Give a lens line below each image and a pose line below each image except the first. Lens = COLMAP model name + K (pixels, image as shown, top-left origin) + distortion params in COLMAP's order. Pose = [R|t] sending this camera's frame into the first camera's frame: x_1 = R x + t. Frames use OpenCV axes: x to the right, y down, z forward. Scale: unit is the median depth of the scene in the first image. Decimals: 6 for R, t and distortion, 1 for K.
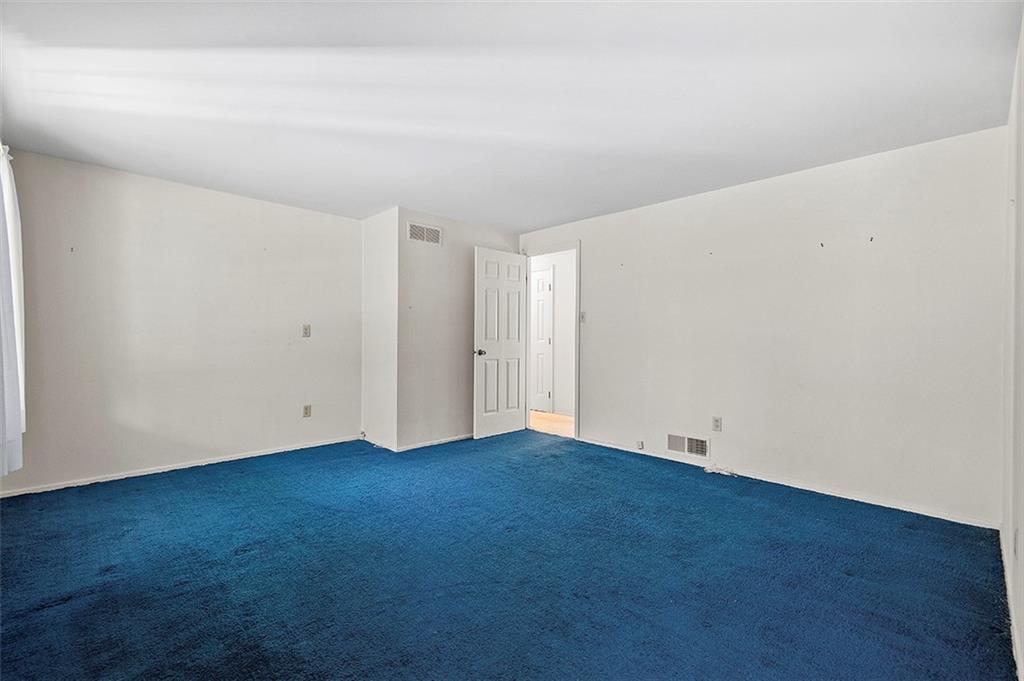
lens RADIAL K [[452.6, 0, 513.8], [0, 452.6, 338.1], [0, 0, 1]] dist [0.003120, 0.000225]
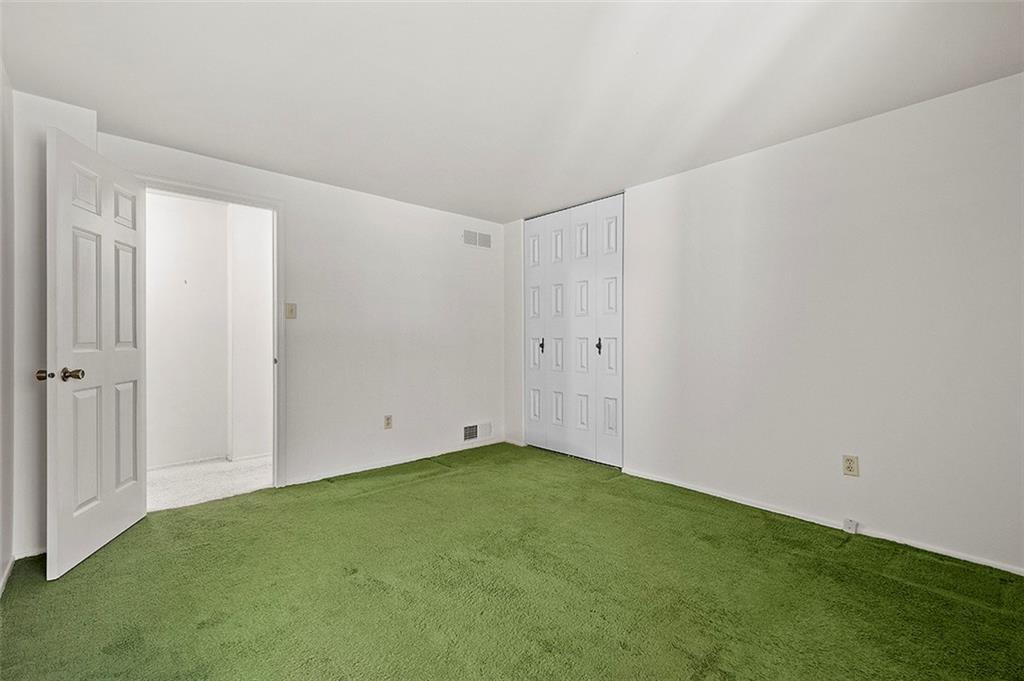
lens RADIAL K [[452.6, 0, 513.5], [0, 452.6, 342.2], [0, 0, 1]] dist [0.003120, 0.000225]
pose [[0.034633, -0.001598, 0.999399, -0.509321], [0.012373, 0.999923, 0.001170, 0.005923], [-0.999324, 0.012325, 0.034650, 0.575852]]
